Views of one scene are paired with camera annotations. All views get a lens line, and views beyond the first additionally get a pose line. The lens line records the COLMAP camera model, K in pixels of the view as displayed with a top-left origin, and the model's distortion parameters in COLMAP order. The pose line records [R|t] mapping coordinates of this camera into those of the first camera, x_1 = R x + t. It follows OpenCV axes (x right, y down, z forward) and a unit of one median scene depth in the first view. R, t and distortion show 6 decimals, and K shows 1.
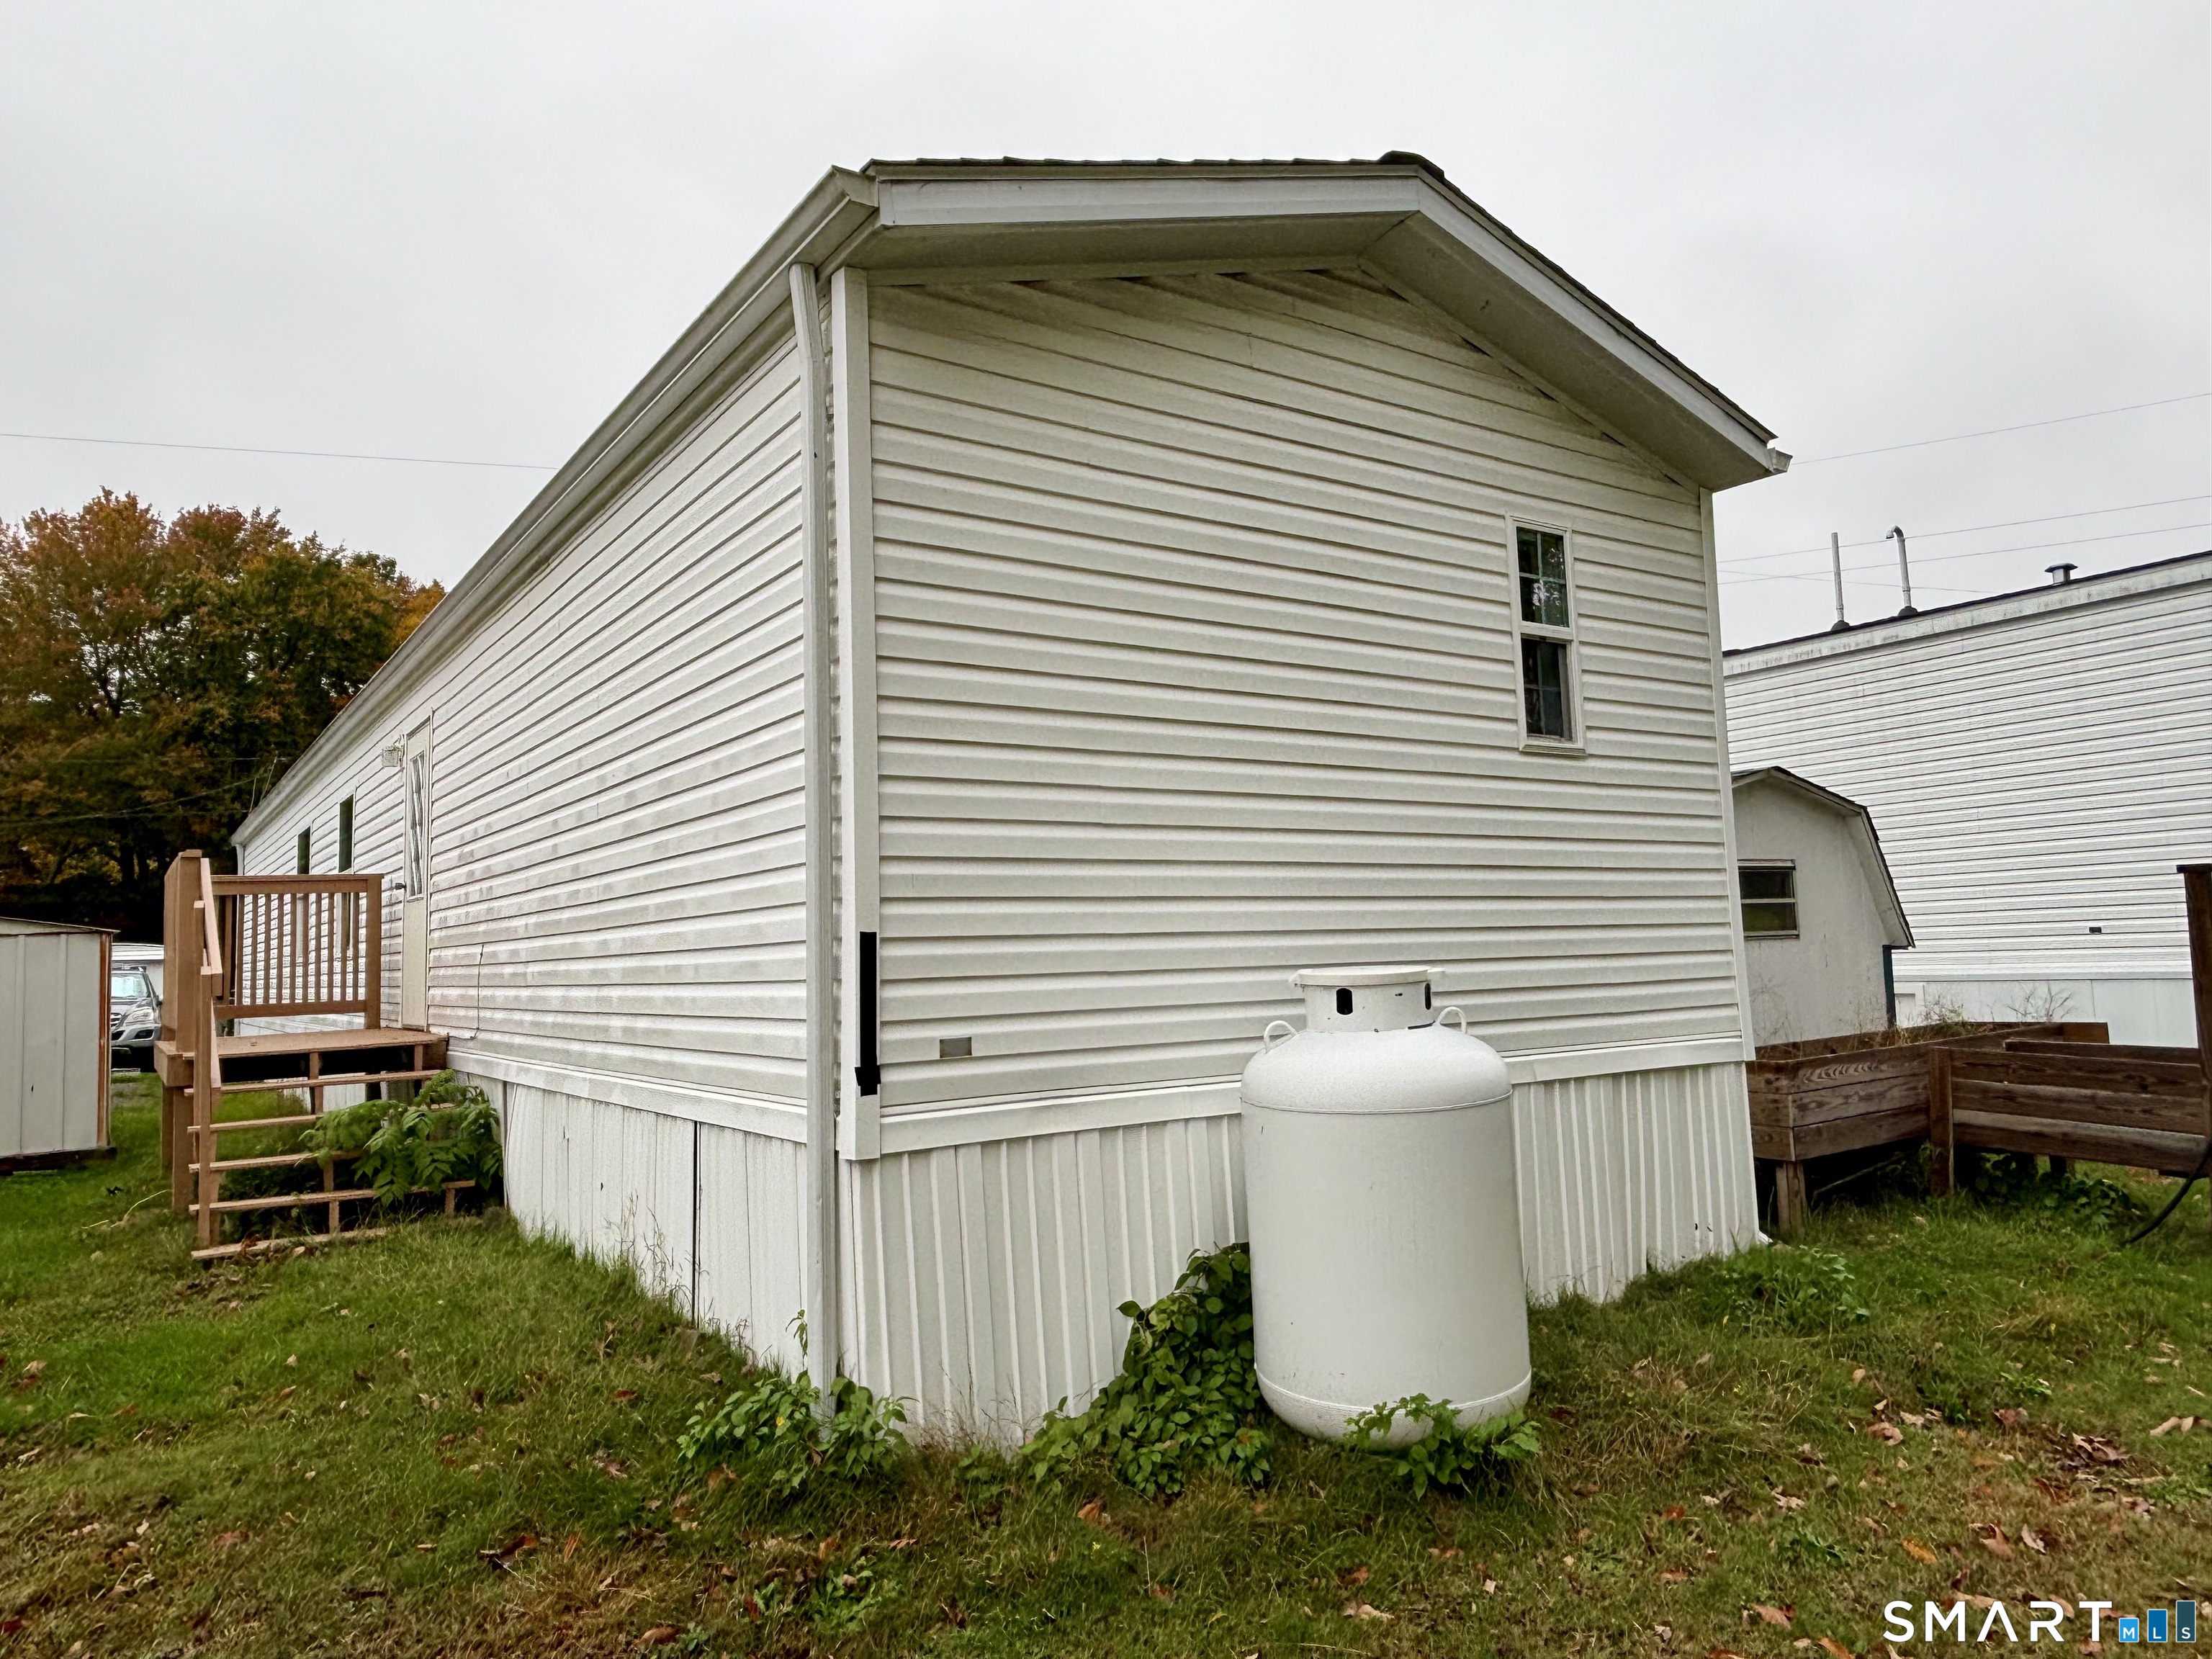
lens RADIAL K [[1497.3, 0, 1097.0], [0, 1497.3, 830.6], [0, 0, 1]] dist [0.004788, -0.005283]
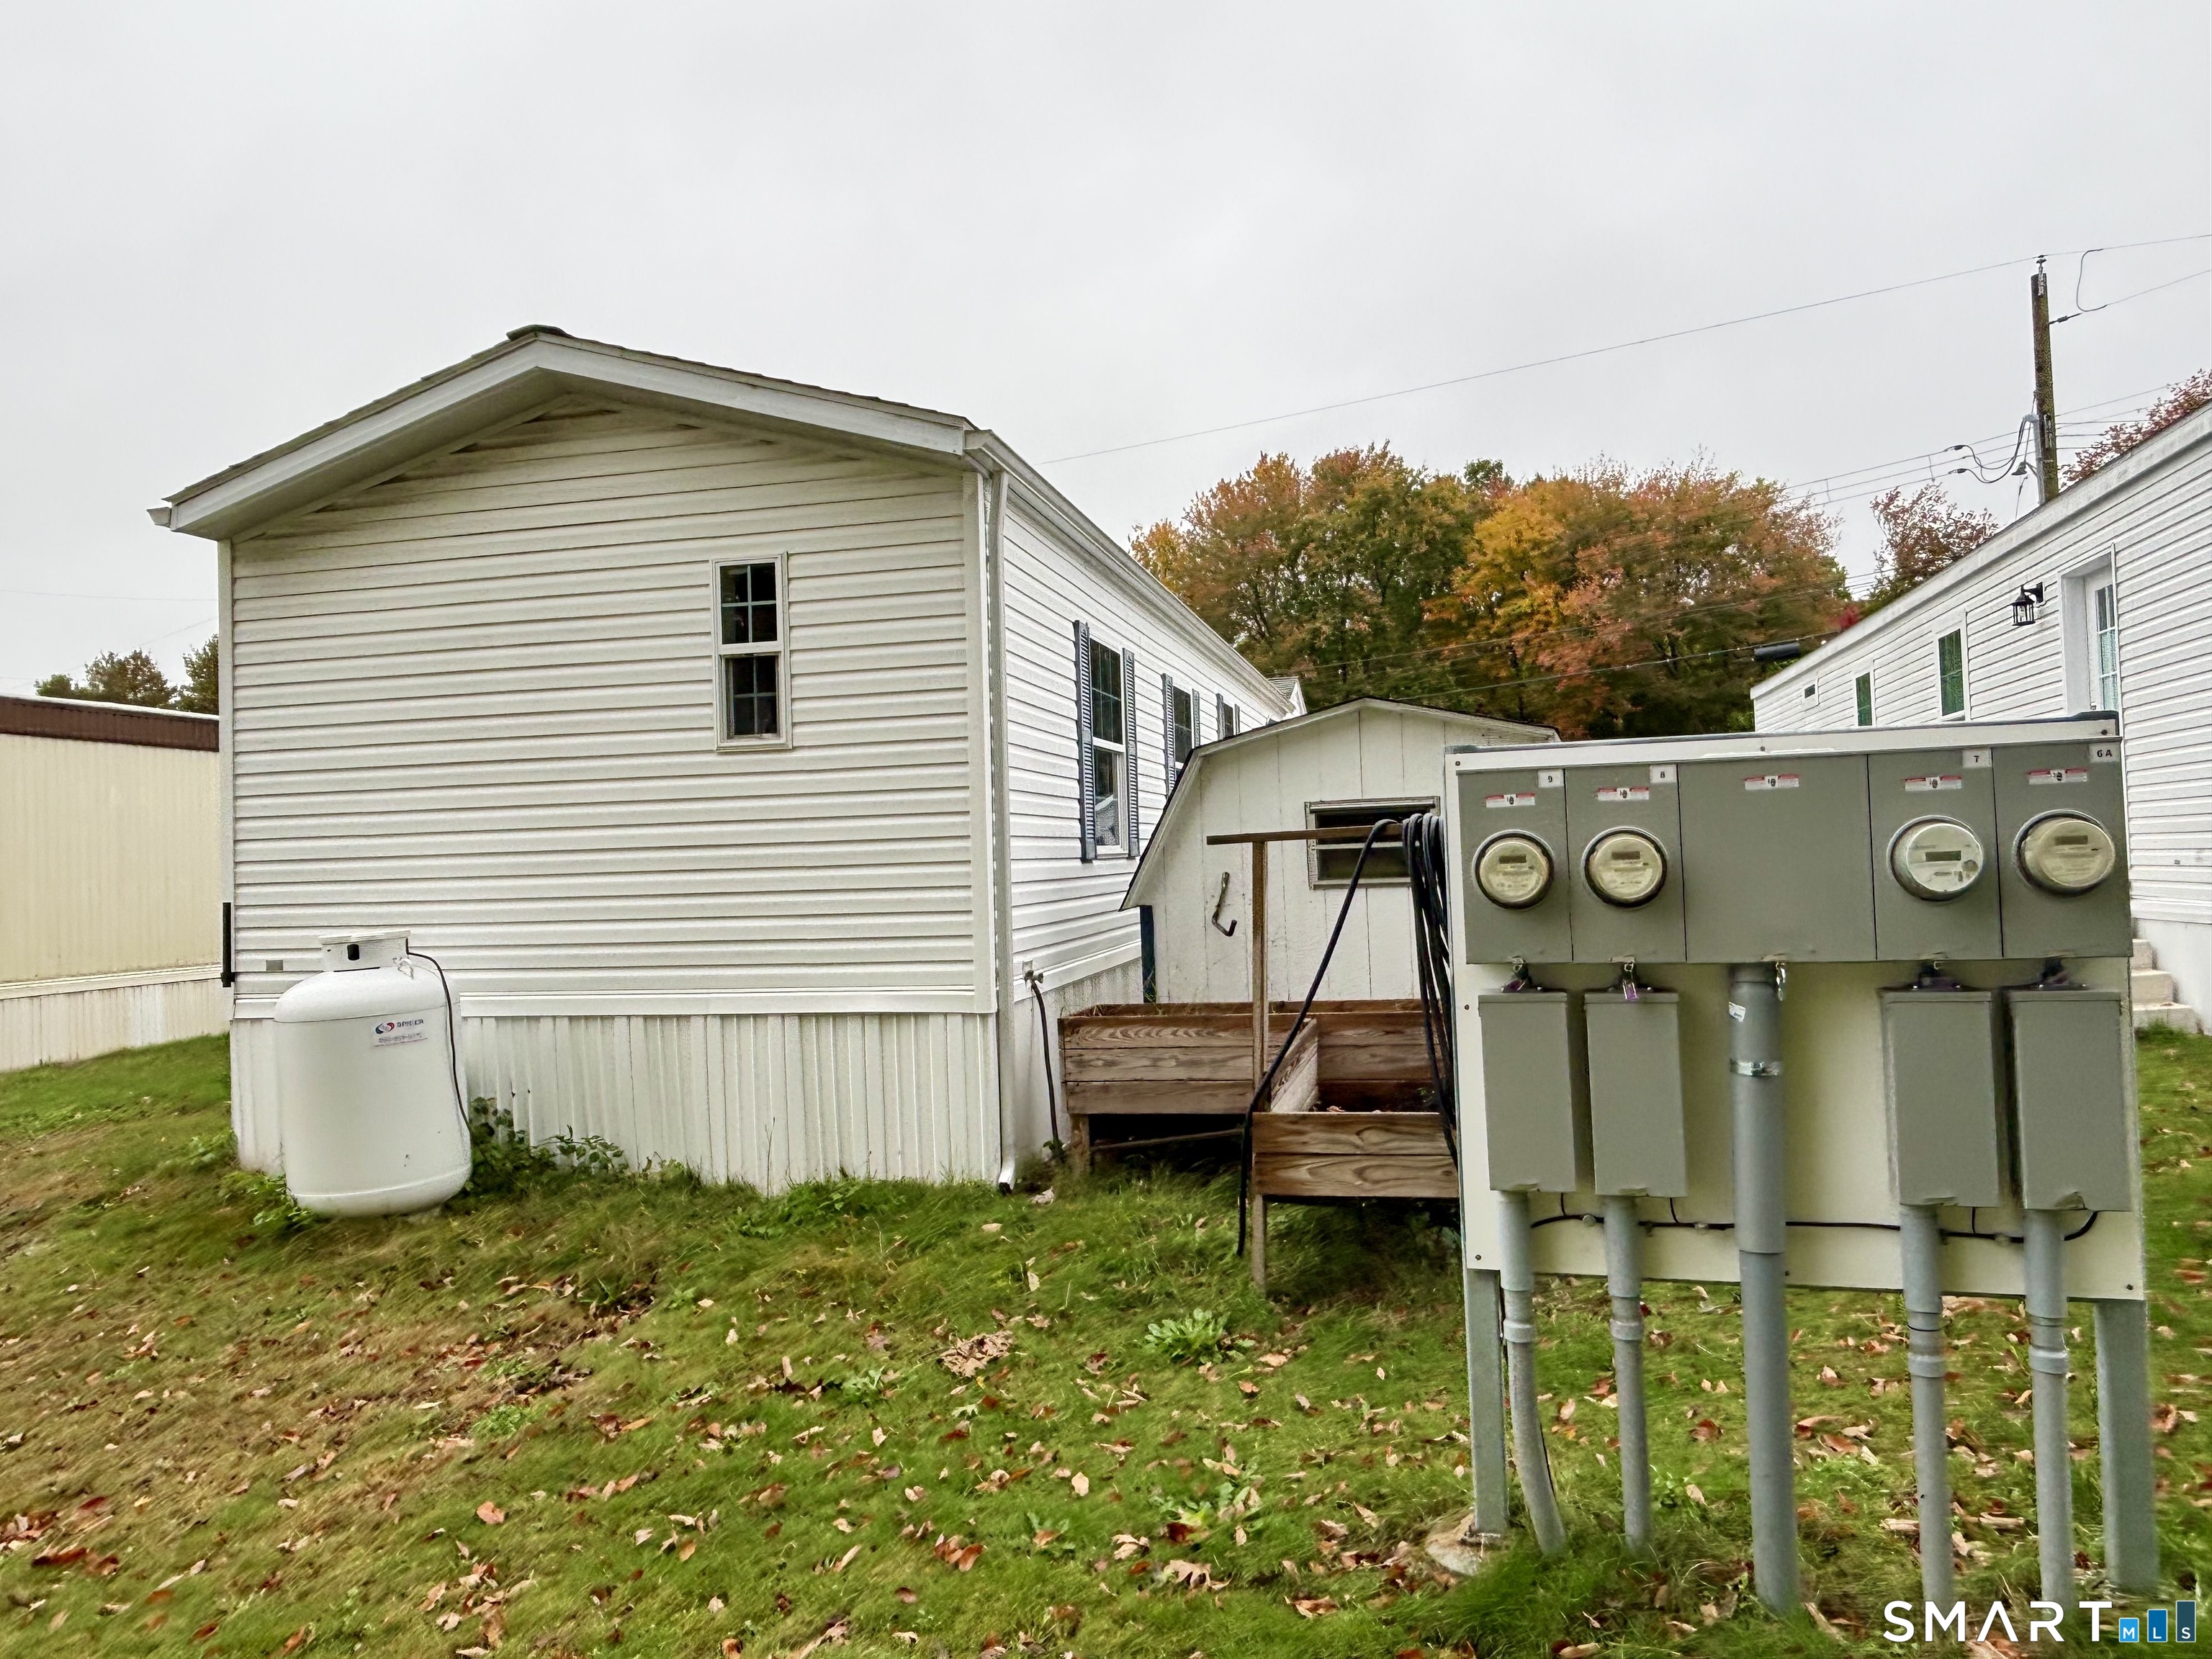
lens RADIAL K [[1497.3, 0, 1111.8], [0, 1497.3, 843.0], [0, 0, 1]] dist [0.004788, -0.005283]
pose [[0.678994, 0.001247, -0.734143, 1.386520], [0.073534, 0.994854, 0.069700, -0.039610], [0.730452, -0.101310, 0.675408, 0.379637]]
